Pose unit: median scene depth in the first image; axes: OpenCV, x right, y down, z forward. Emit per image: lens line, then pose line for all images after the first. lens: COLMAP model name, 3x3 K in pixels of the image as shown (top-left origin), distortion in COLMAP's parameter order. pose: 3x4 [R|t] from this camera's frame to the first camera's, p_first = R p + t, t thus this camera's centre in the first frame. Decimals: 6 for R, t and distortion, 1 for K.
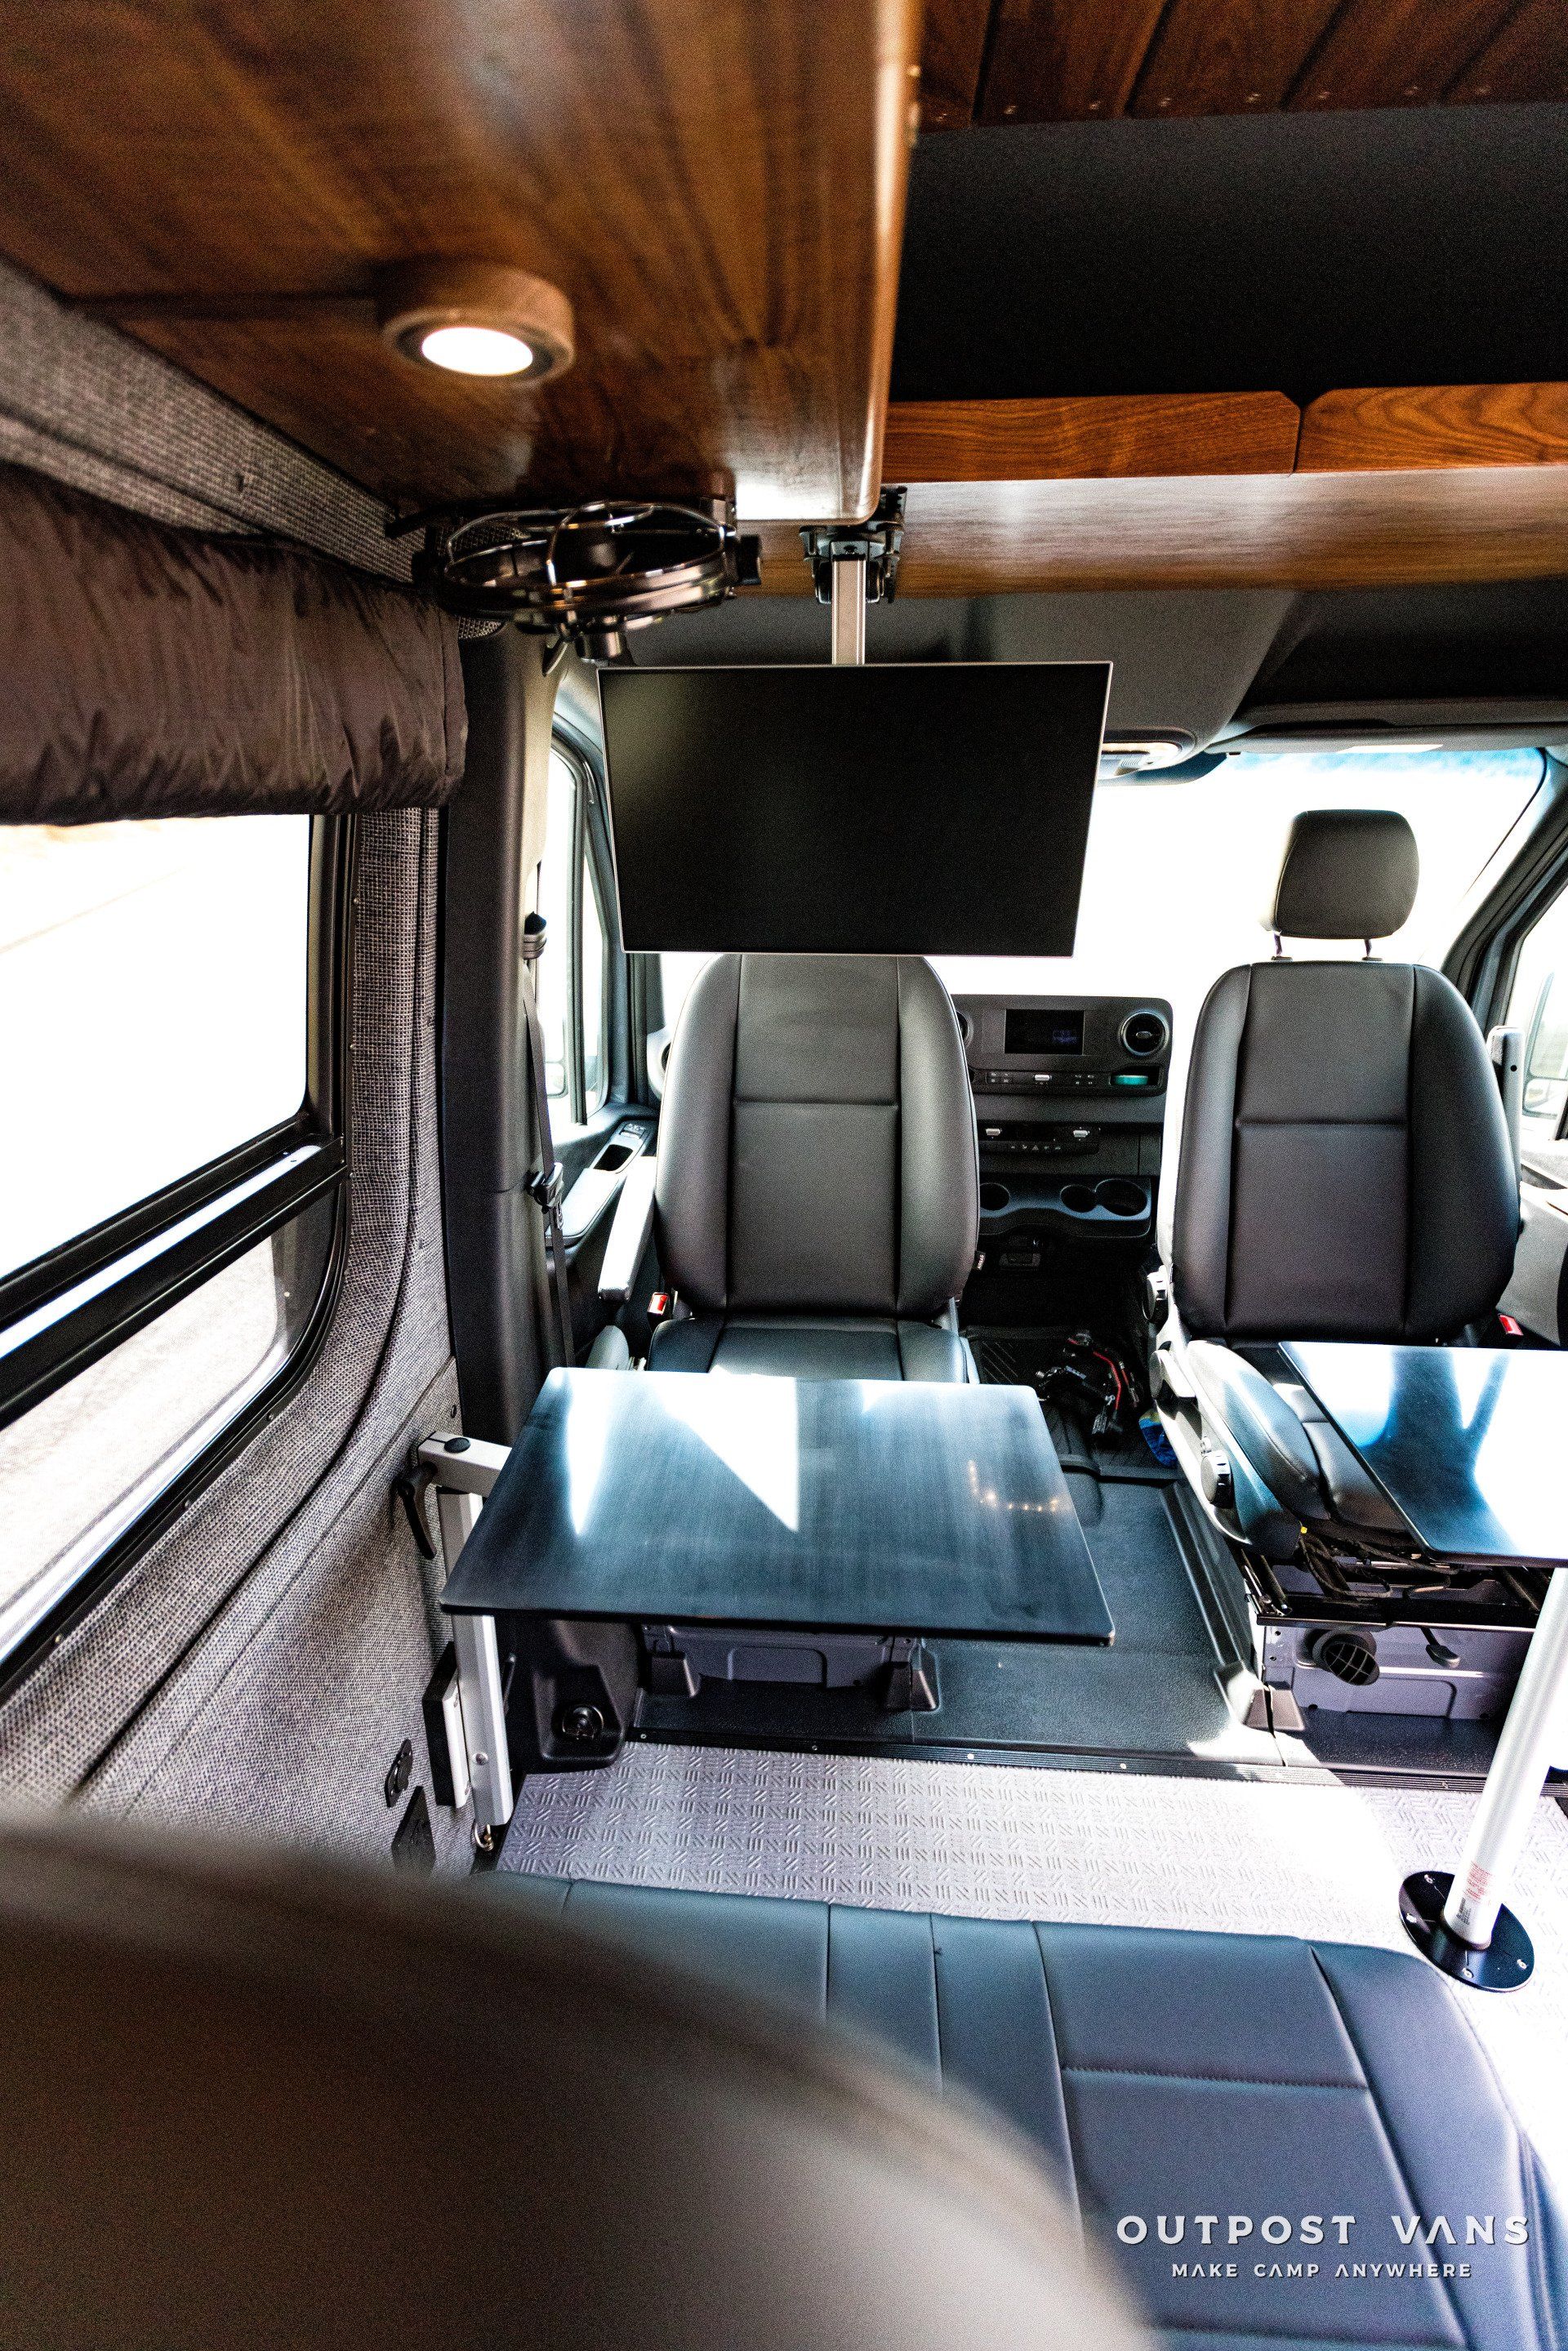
lens RADIAL K [[1023.8, 0, 777.9], [0, 1023.8, 1187.0], [0, 0, 1]] dist [0.000303, -0.000645]
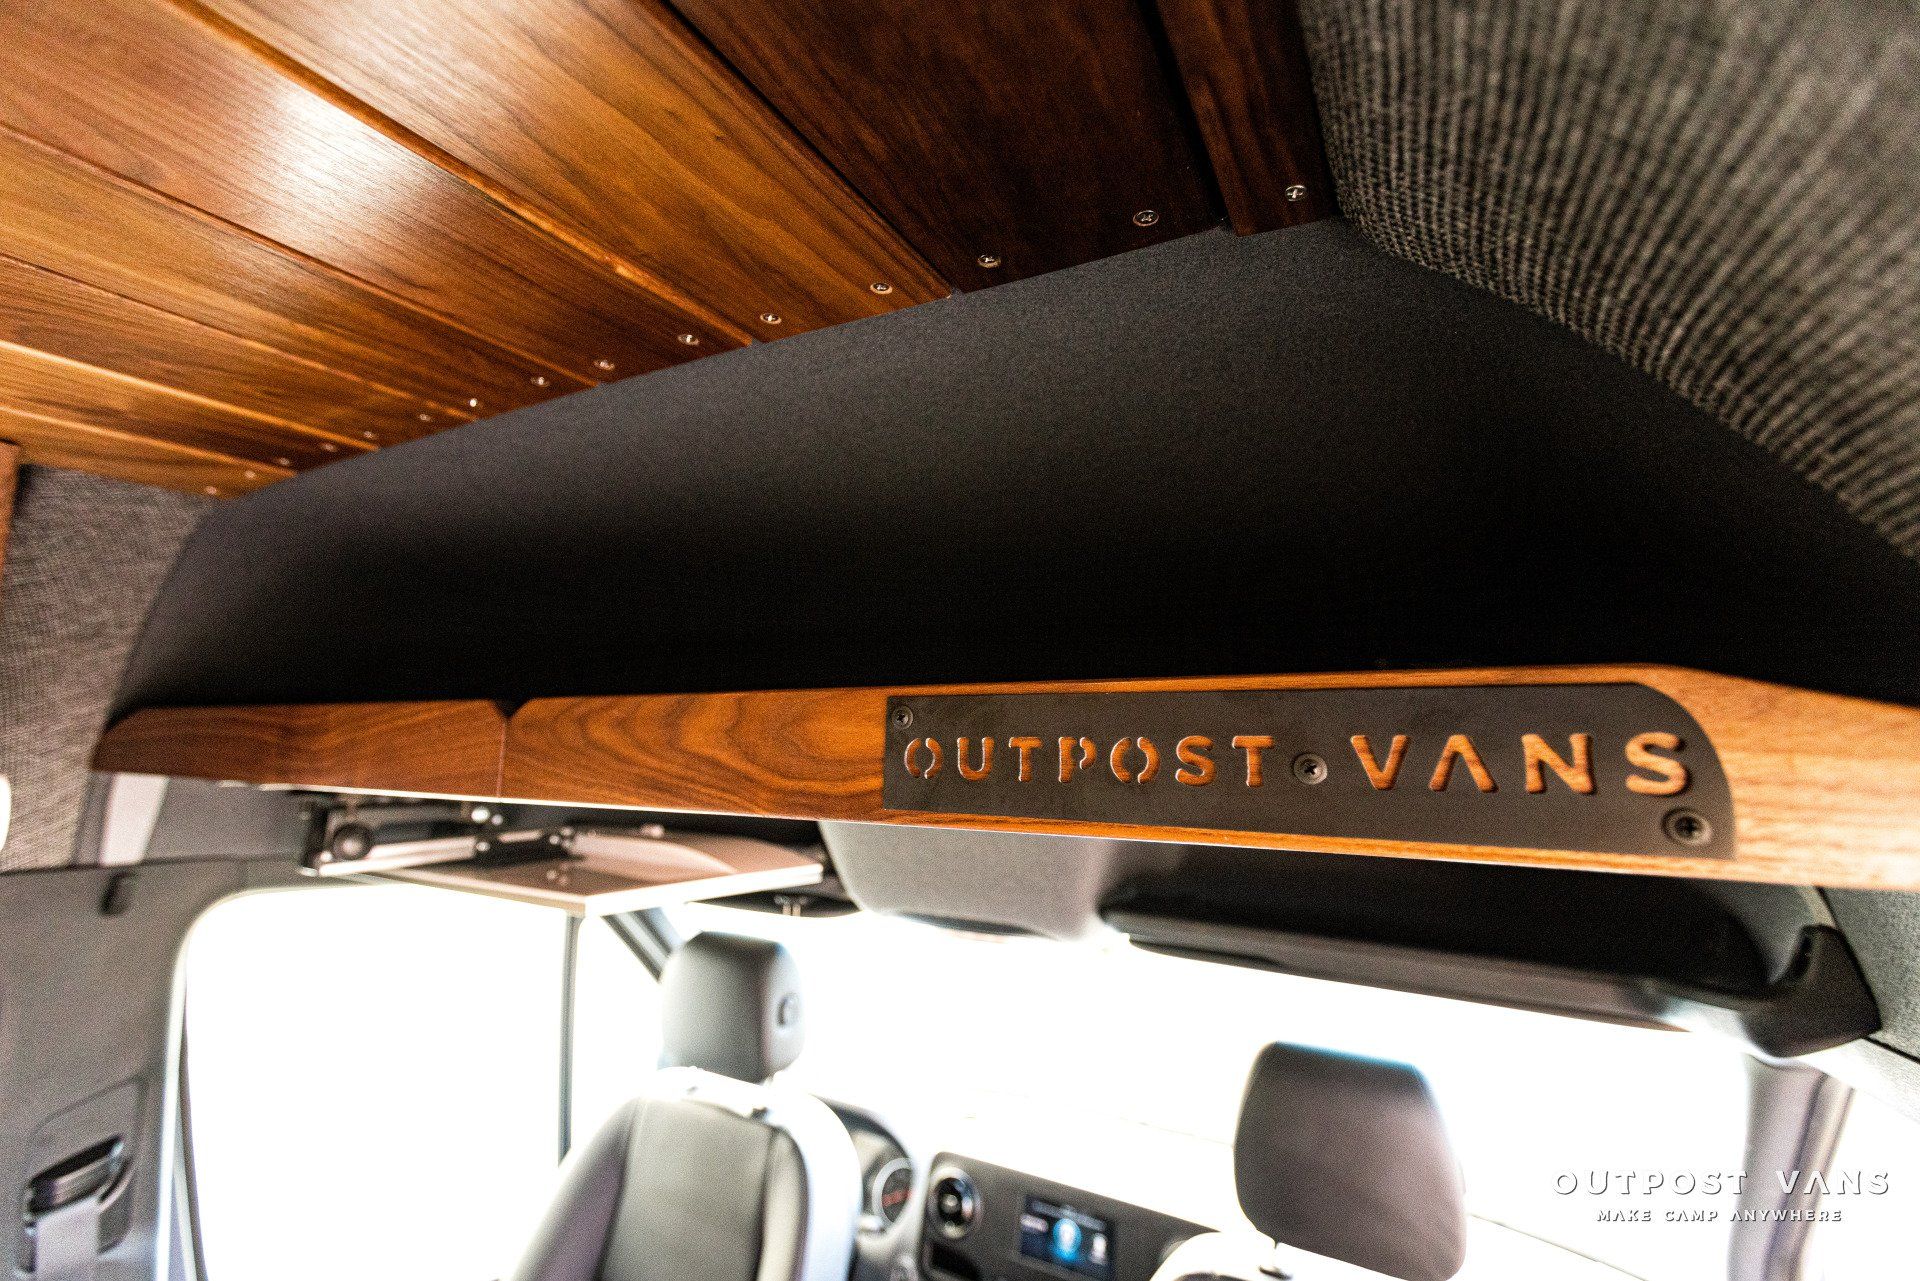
lens RADIAL K [[817.8, 0, 965.2], [0, 817.8, 664.0], [0, 0, 1]] dist [0.000524, 0.000163]
pose [[0.914499, -0.025503, -0.403783, 0.623715], [-0.155411, 0.899303, -0.408780, -0.370839], [0.373548, 0.436581, 0.818449, 0.384925]]
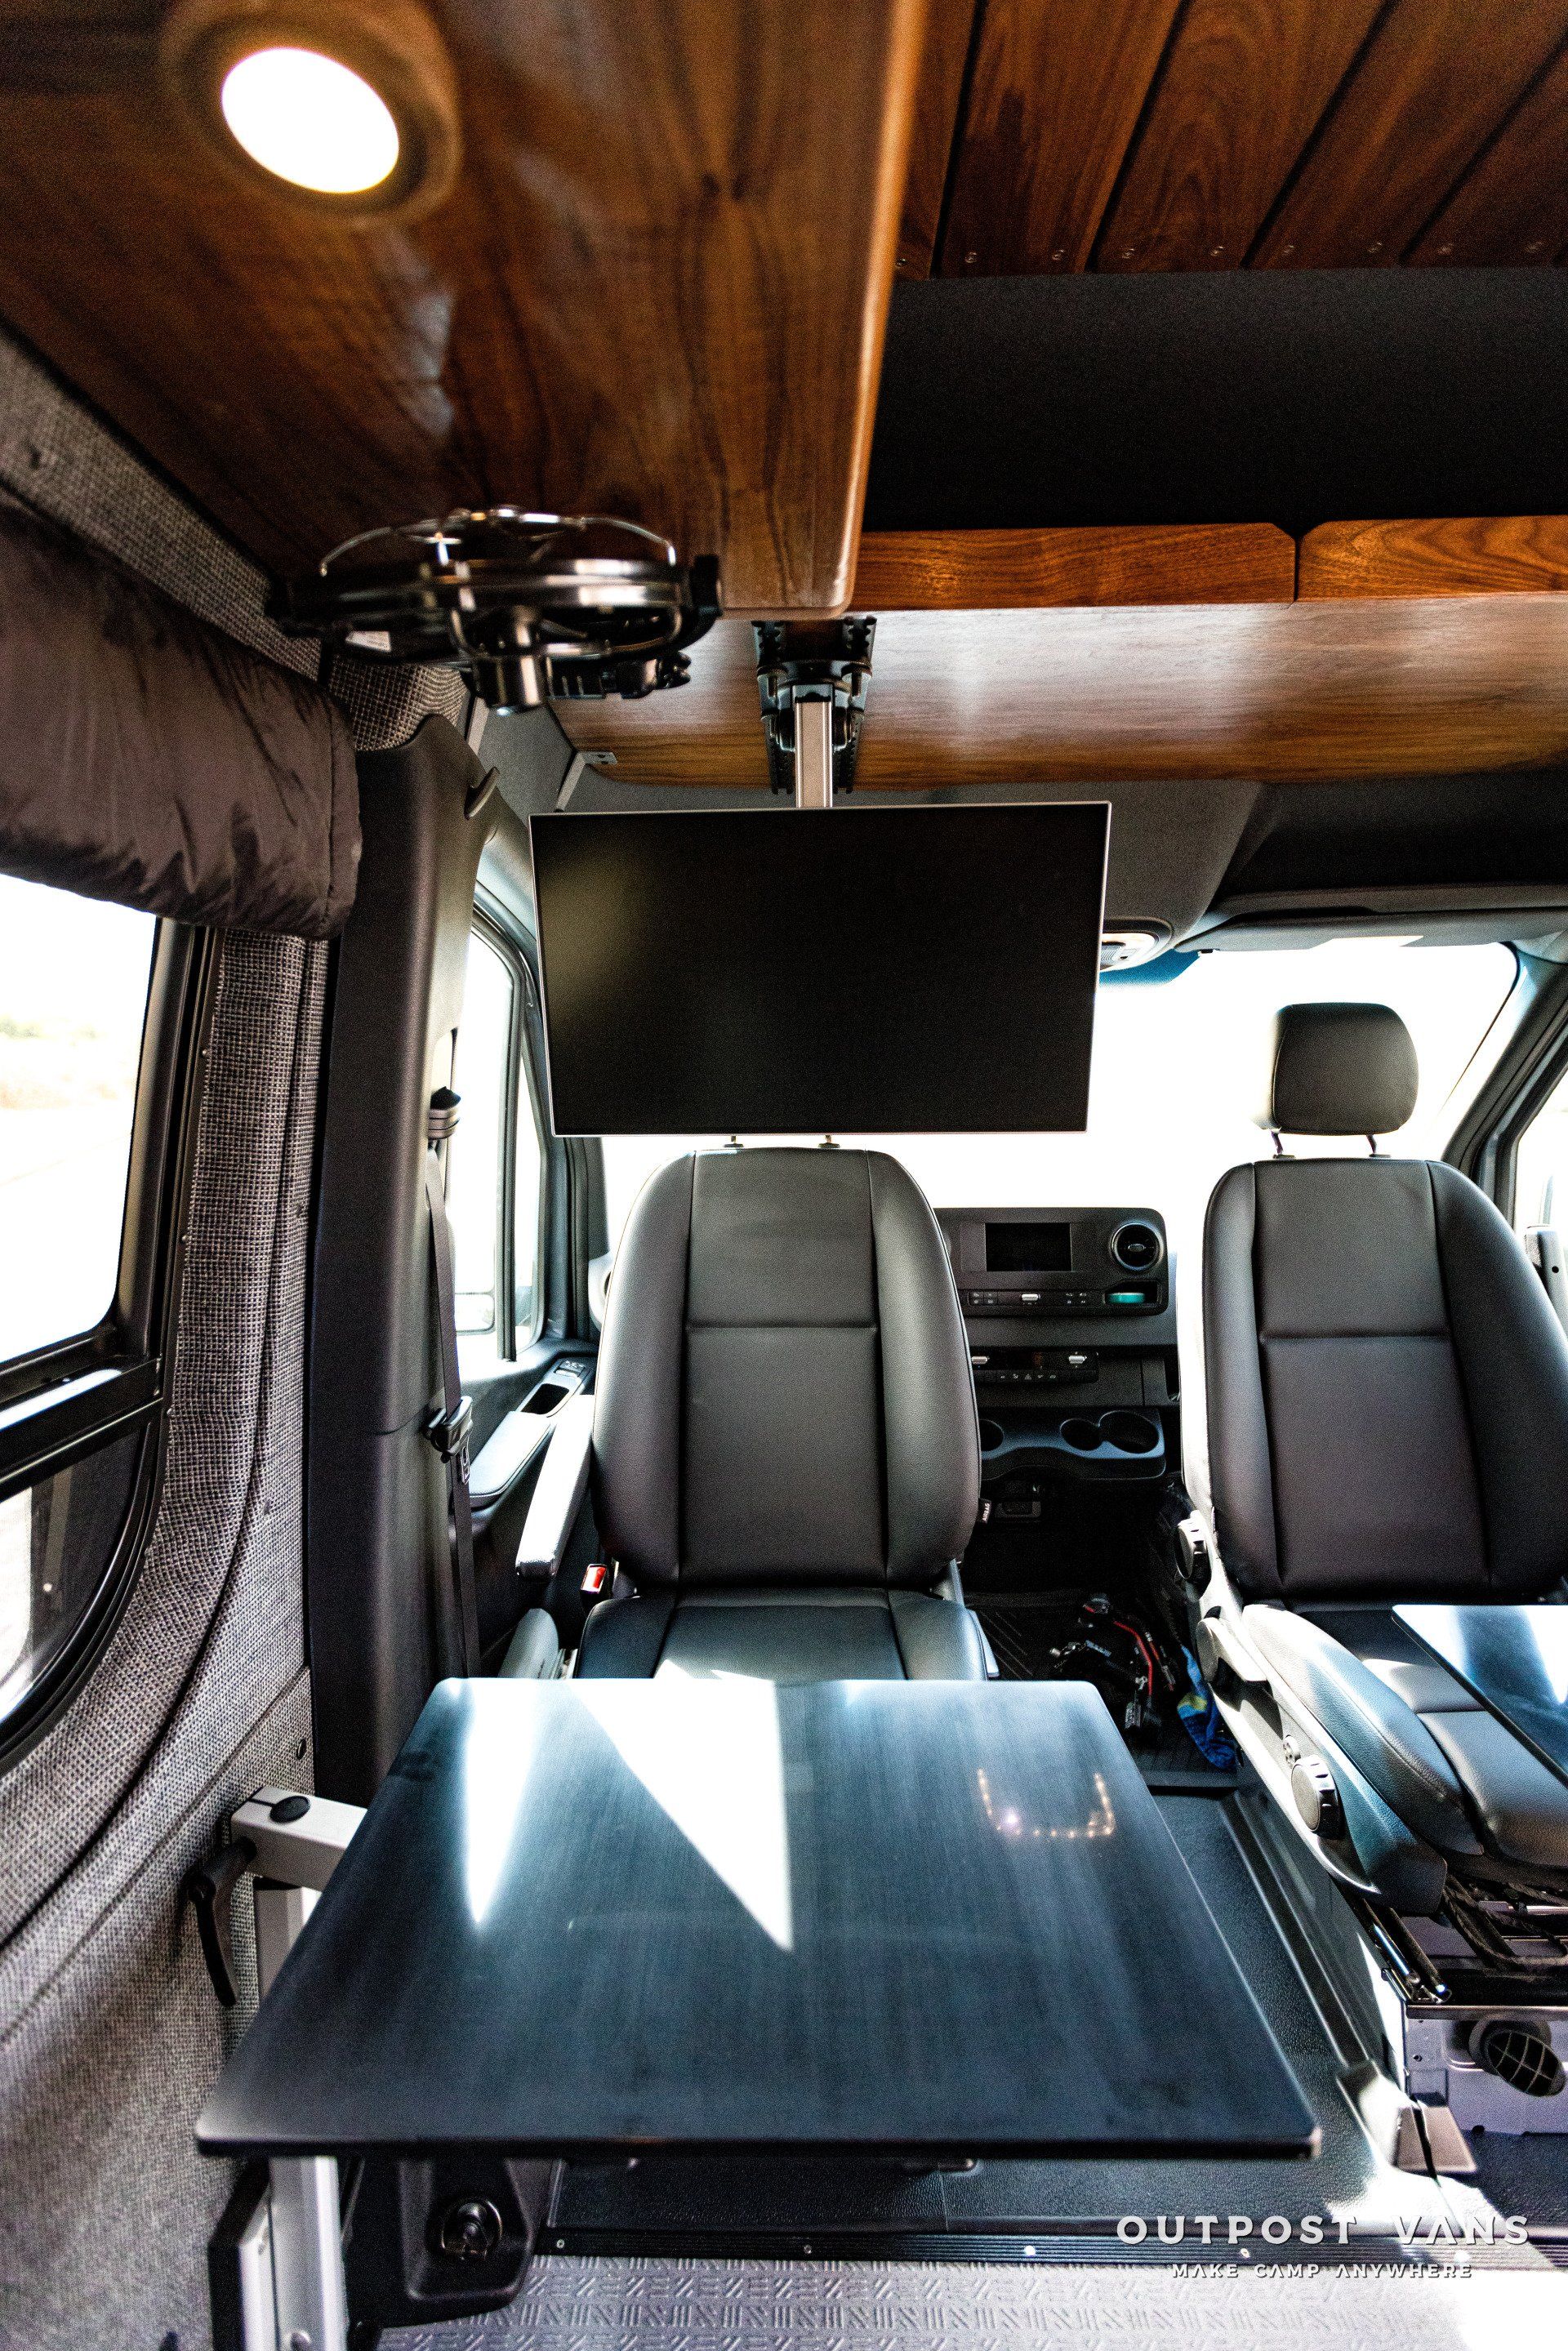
lens RADIAL K [[1023.8, 0, 777.9], [0, 1023.8, 1187.0], [0, 0, 1]] dist [0.000303, -0.000645]
pose [[0.998653, -0.014696, 0.049764, -0.008846], [0.026287, 0.970169, -0.241000, 0.014400], [-0.044737, 0.241983, 0.969249, 0.157285]]
